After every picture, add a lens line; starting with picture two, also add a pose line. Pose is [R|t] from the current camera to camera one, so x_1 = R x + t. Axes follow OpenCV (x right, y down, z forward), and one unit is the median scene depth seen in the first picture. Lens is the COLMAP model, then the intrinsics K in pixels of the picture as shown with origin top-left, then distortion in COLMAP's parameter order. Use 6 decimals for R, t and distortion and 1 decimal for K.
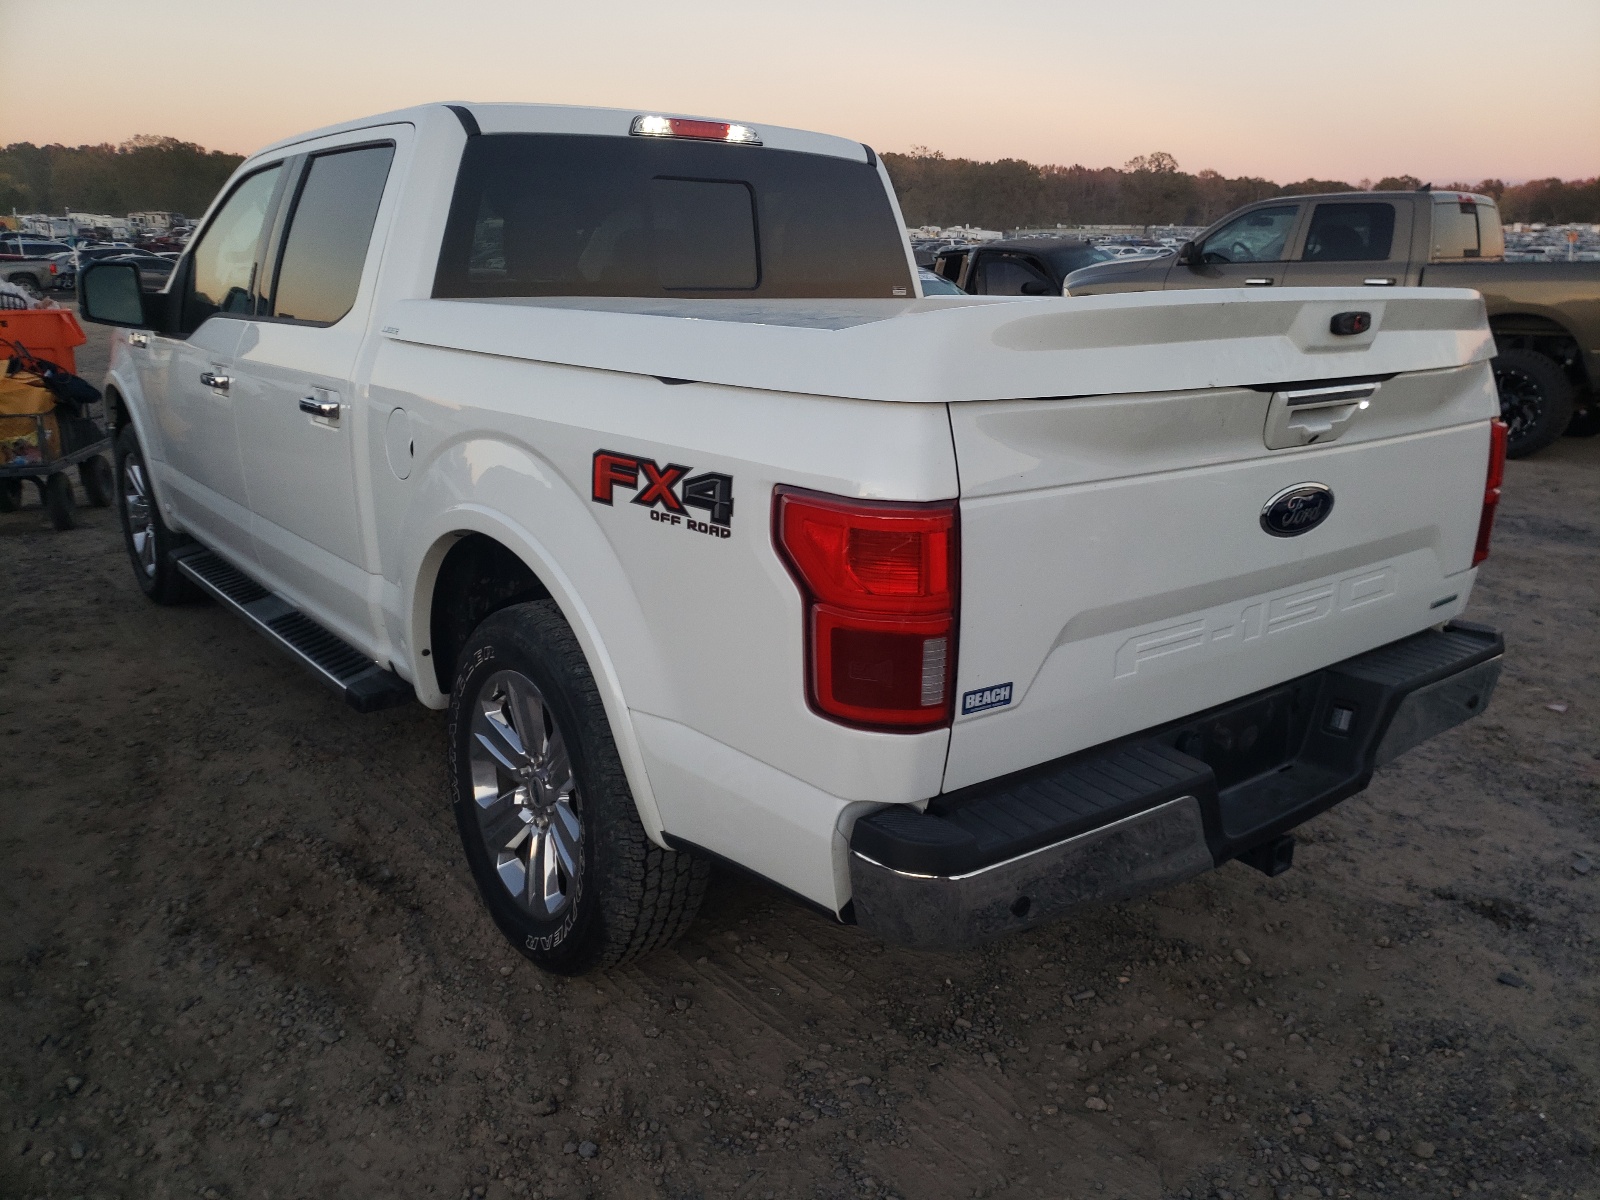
lens RADIAL K [[1255.0, 0, 803.5], [0, 1255.0, 597.5], [0, 0, 1]] dist [0.004516, 0.000392]
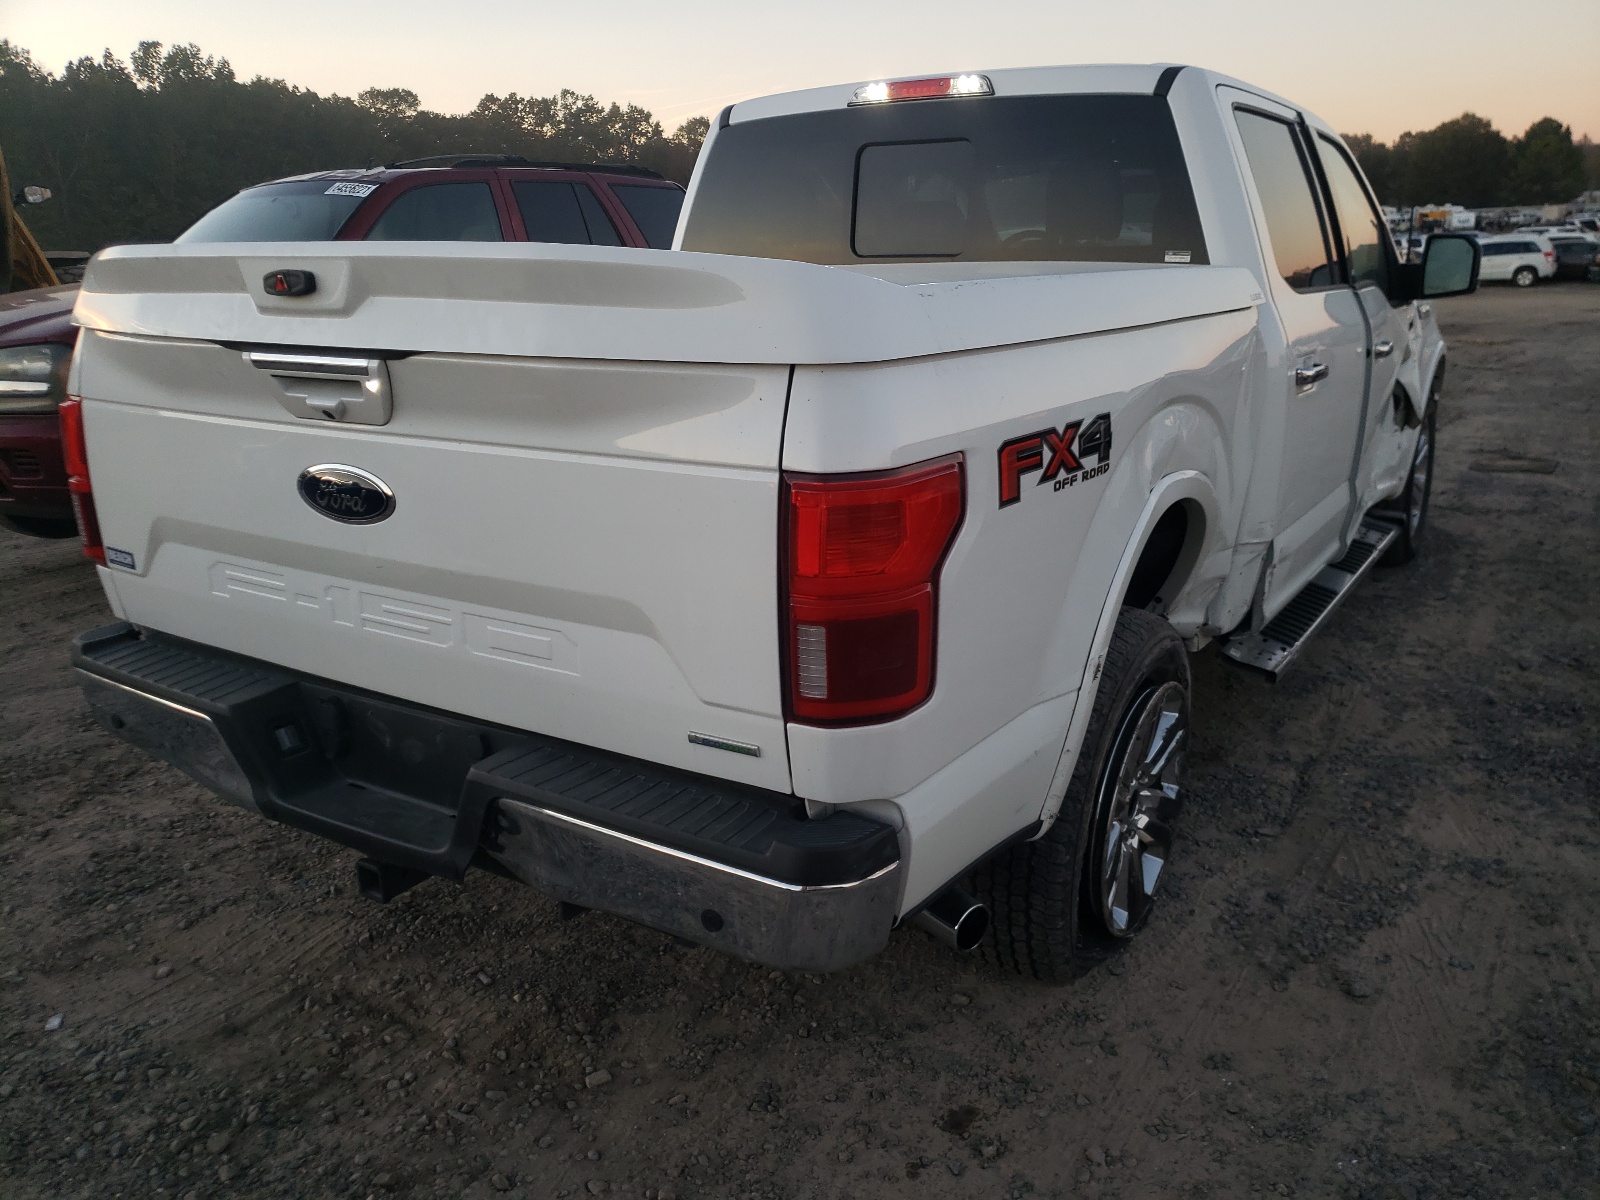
lens RADIAL K [[1228.7, 0, 801.9], [0, 1228.7, 609.2], [0, 0, 1]] dist [0.007996, 0.007436]
pose [[0.322692, 0.255747, -0.911297, 1.274254], [-0.233907, 0.954488, 0.185041, -0.222985], [0.917146, 0.153447, 0.367827, 0.960034]]
